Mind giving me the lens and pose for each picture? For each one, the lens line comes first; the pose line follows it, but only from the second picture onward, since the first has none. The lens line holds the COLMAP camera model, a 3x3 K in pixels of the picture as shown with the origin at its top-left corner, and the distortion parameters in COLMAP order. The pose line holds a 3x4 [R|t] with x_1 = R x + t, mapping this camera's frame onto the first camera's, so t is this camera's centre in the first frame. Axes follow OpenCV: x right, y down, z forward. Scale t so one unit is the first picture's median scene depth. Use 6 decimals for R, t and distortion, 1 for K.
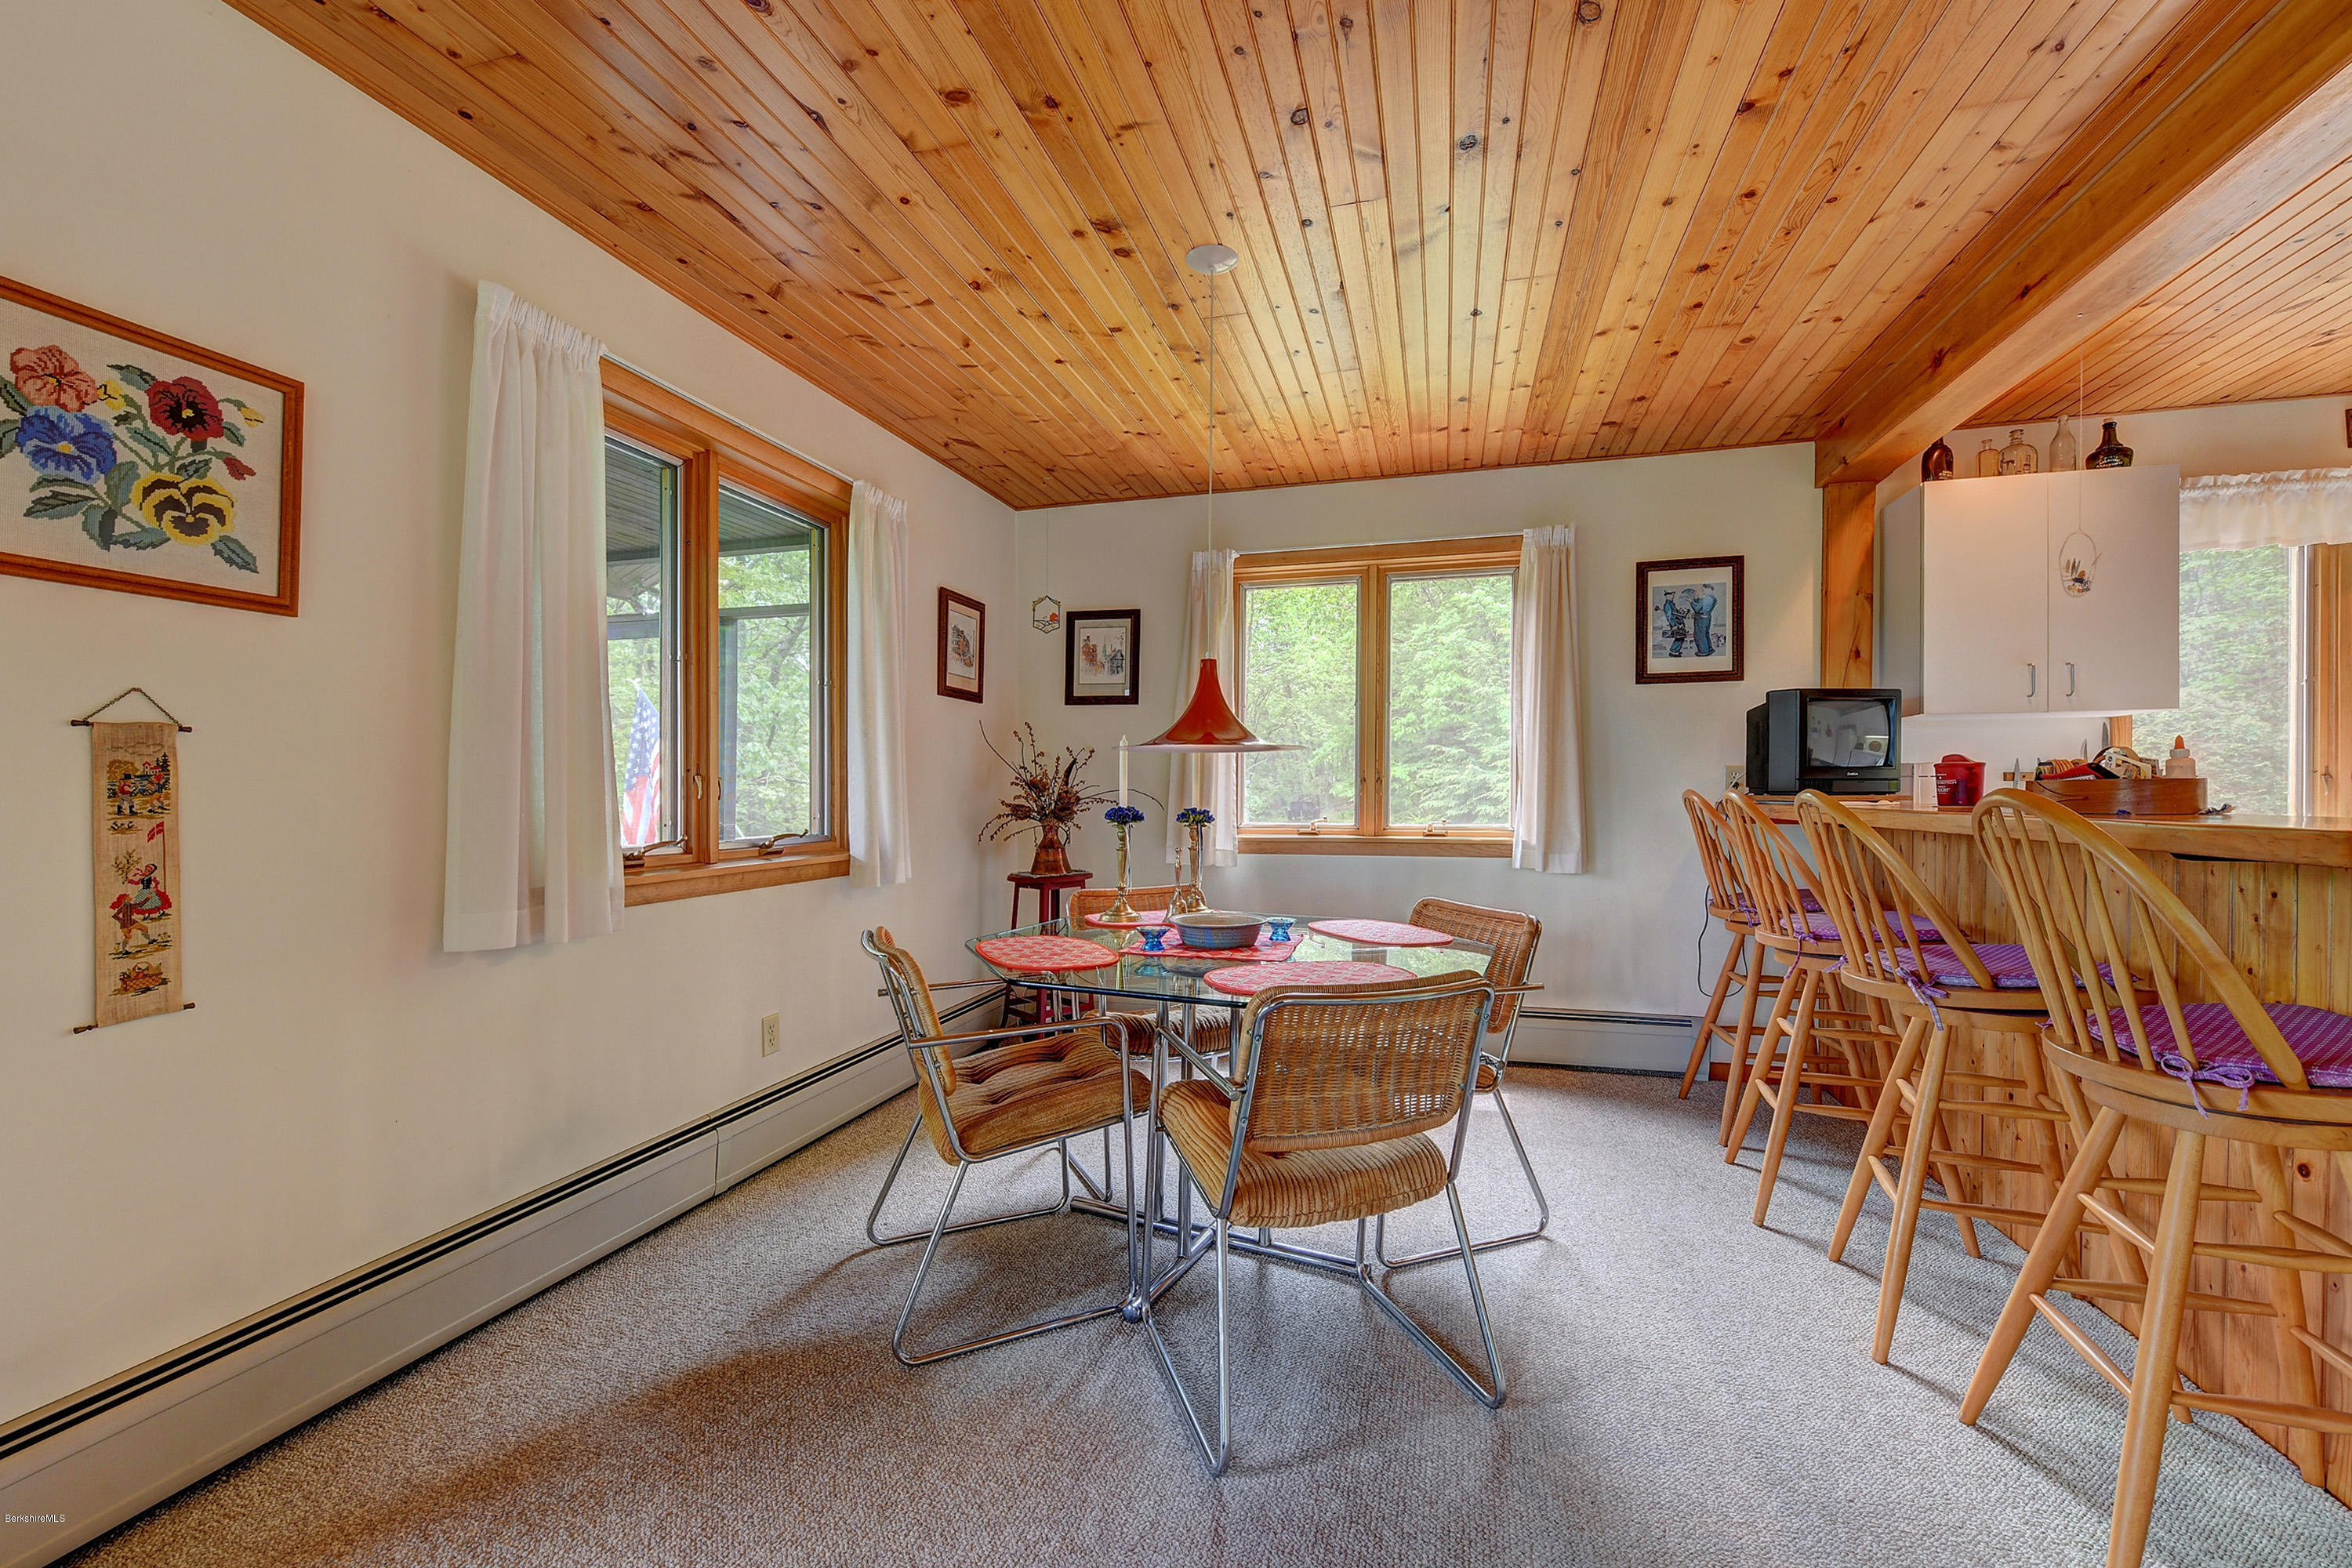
lens RADIAL K [[948.7, 0, 1183.1], [0, 948.7, 791.9], [0, 0, 1]] dist [0.003188, -0.001079]
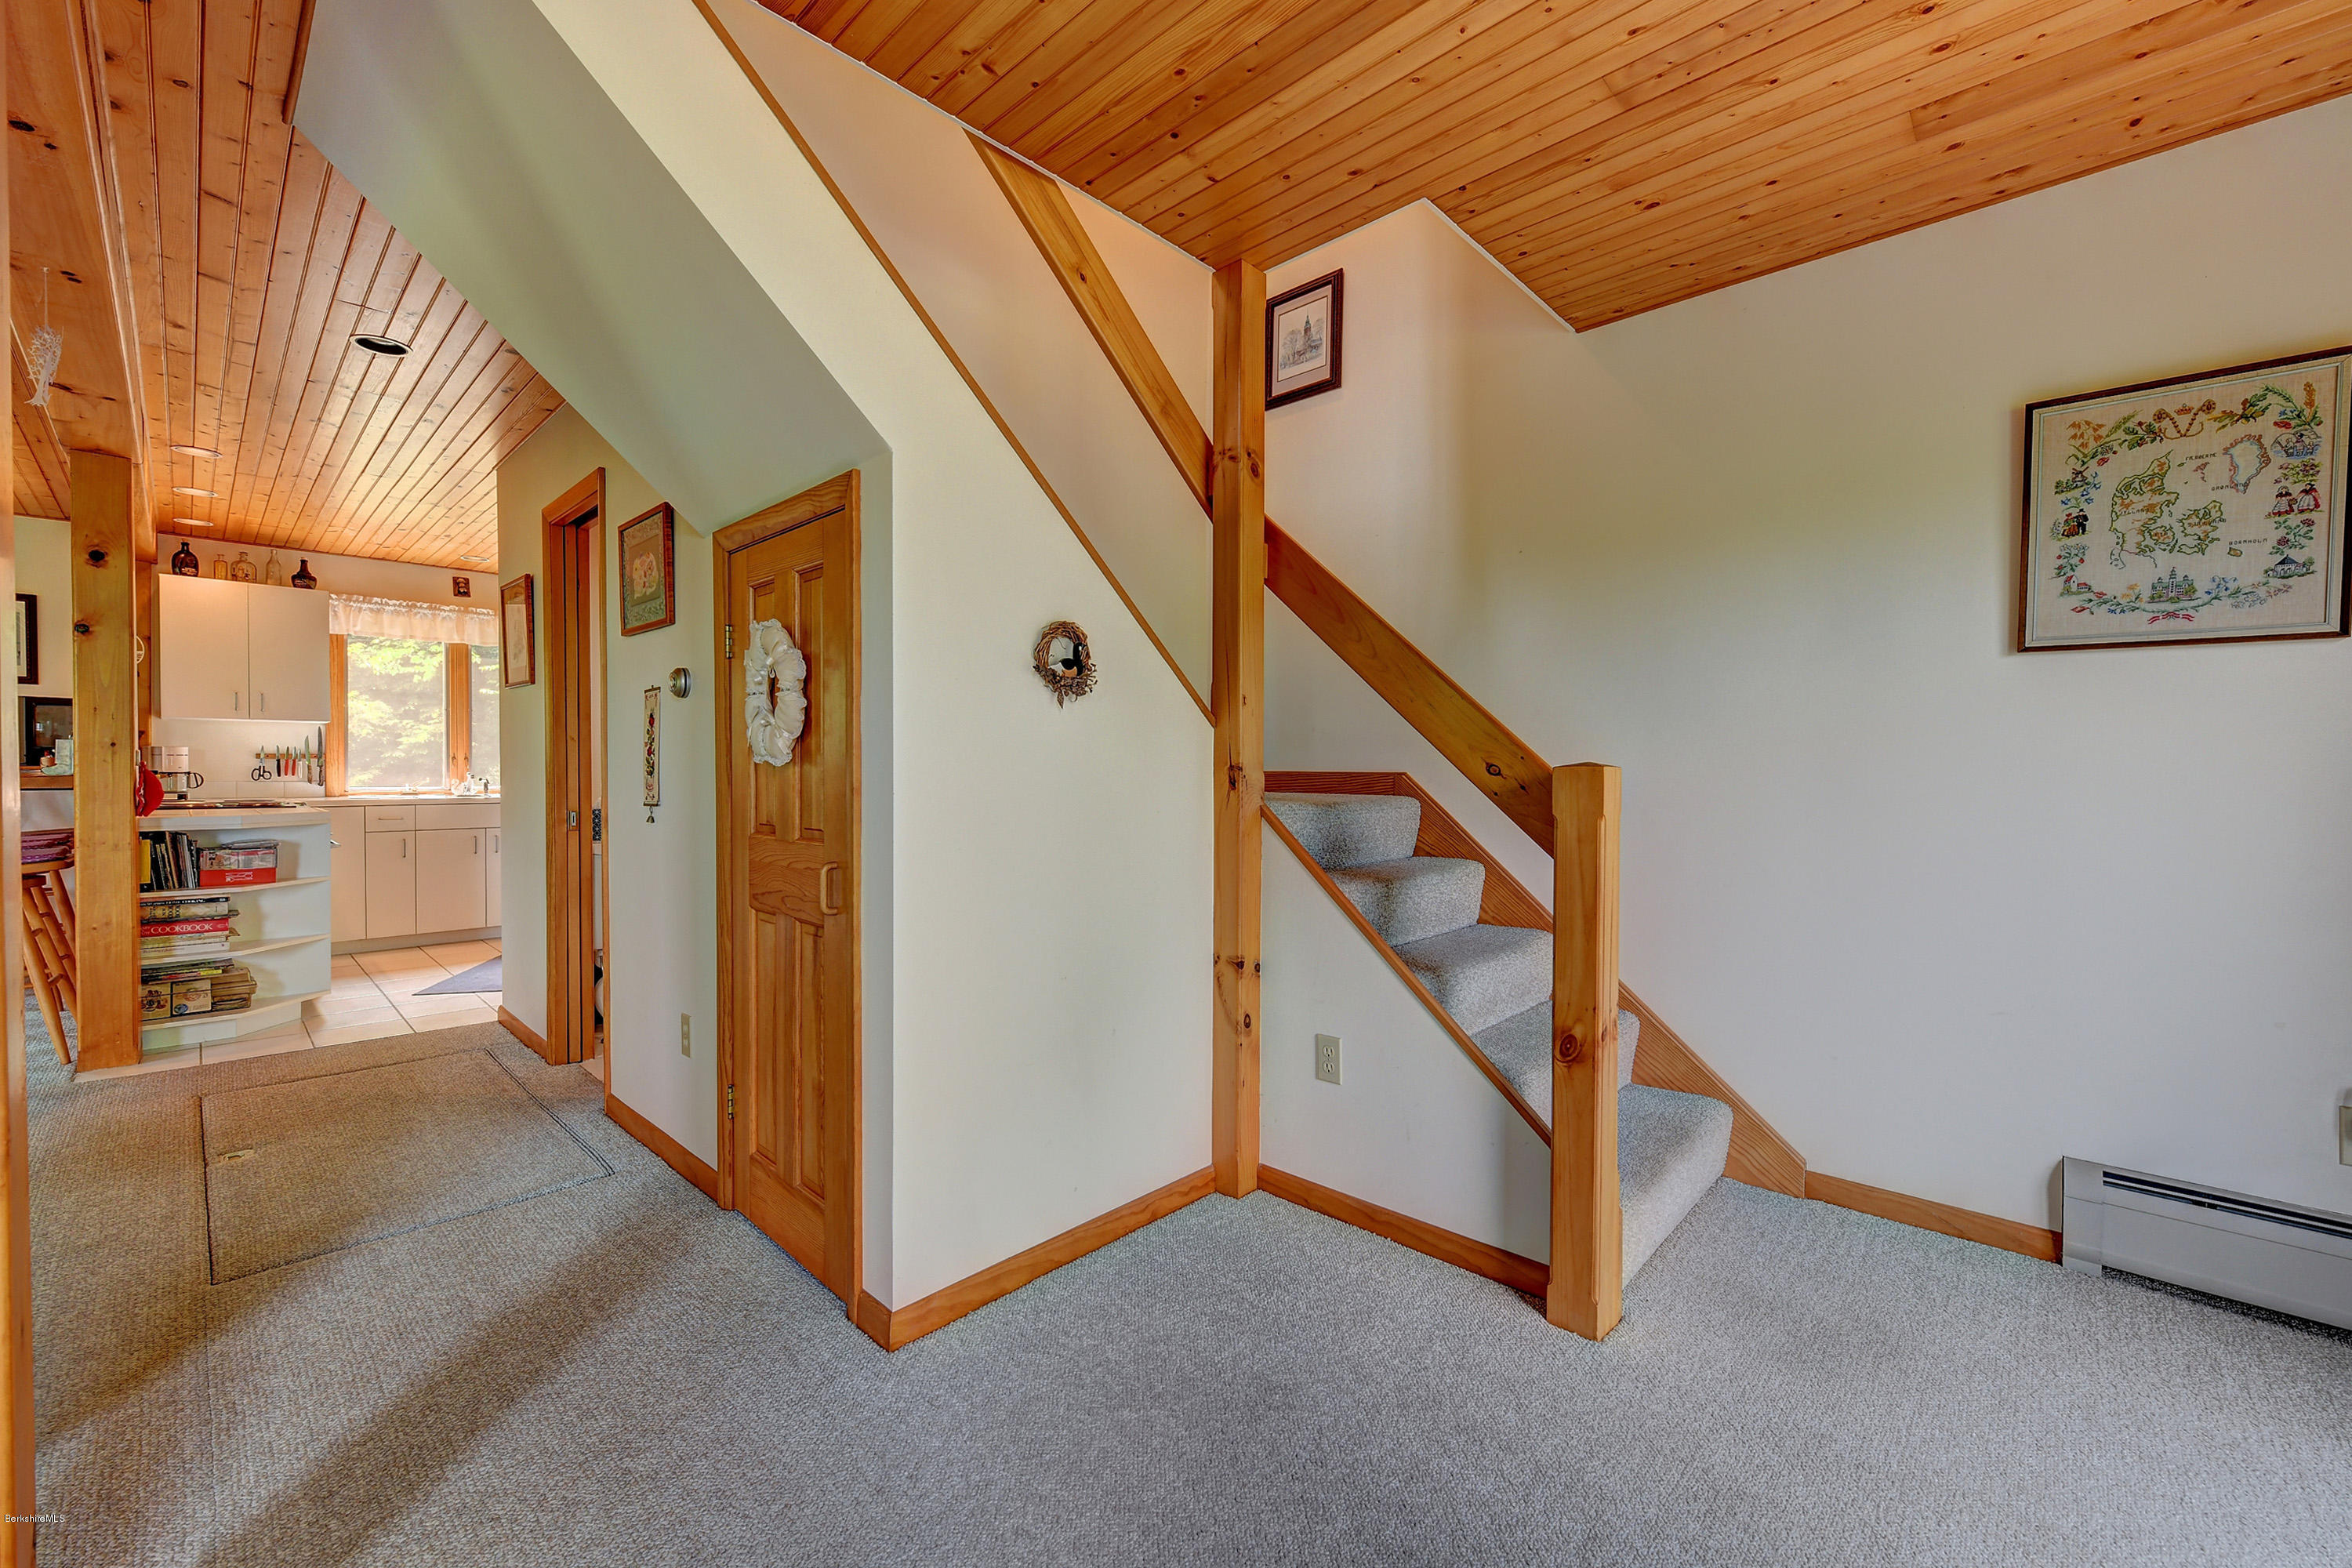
lens RADIAL K [[948.7, 0, 1196.1], [0, 948.7, 782.7], [0, 0, 1]] dist [0.003188, -0.001079]
pose [[0.468467, -0.009129, 0.883434, 0.168540], [-0.006301, 0.999887, 0.013674, -0.002285], [-0.883459, -0.011973, 0.468356, -1.304656]]
